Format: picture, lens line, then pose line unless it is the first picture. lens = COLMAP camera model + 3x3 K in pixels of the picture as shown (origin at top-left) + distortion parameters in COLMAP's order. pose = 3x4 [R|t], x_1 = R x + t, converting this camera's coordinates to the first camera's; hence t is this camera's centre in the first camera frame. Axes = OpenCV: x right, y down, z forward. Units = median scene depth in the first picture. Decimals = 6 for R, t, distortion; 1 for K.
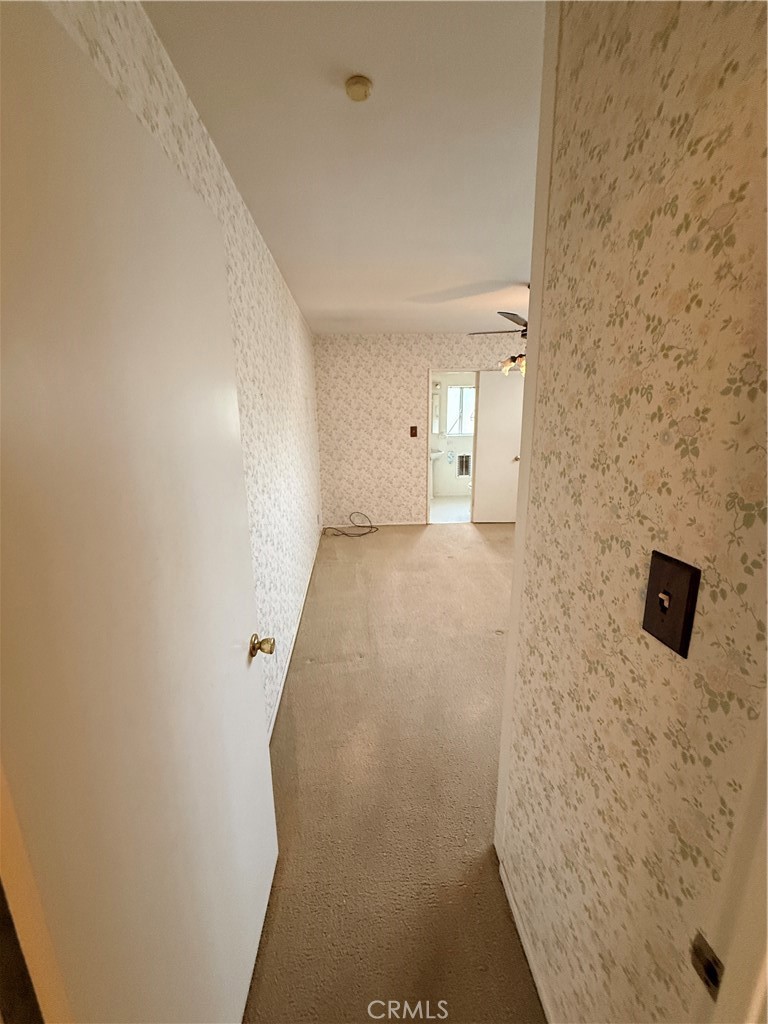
lens RADIAL K [[414.8, 0, 378.7], [0, 414.8, 511.6], [0, 0, 1]] dist [-0.001676, -0.000075]
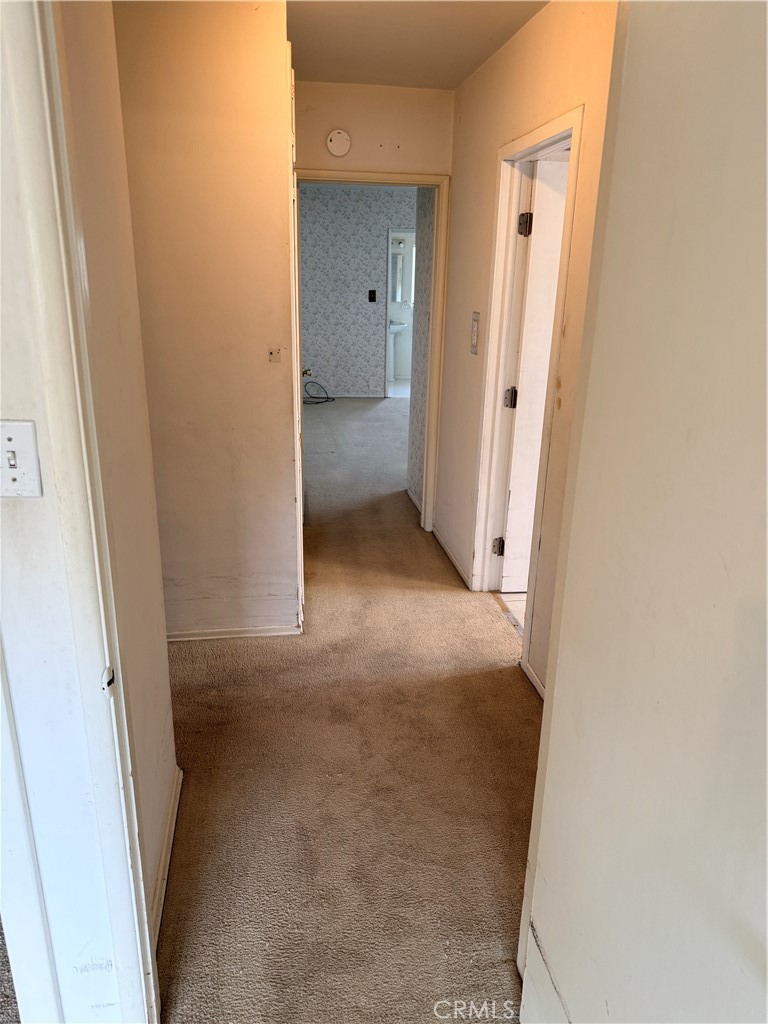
lens RADIAL K [[720.7, 0, 382.5], [0, 720.7, 552.8], [0, 0, 1]] dist [0.036401, -0.029952]
pose [[0.995140, 0.000023, 0.098470, -0.056827], [-0.012650, 0.991744, 0.127610, 0.183011], [-0.097654, -0.128235, 0.986924, -0.732962]]
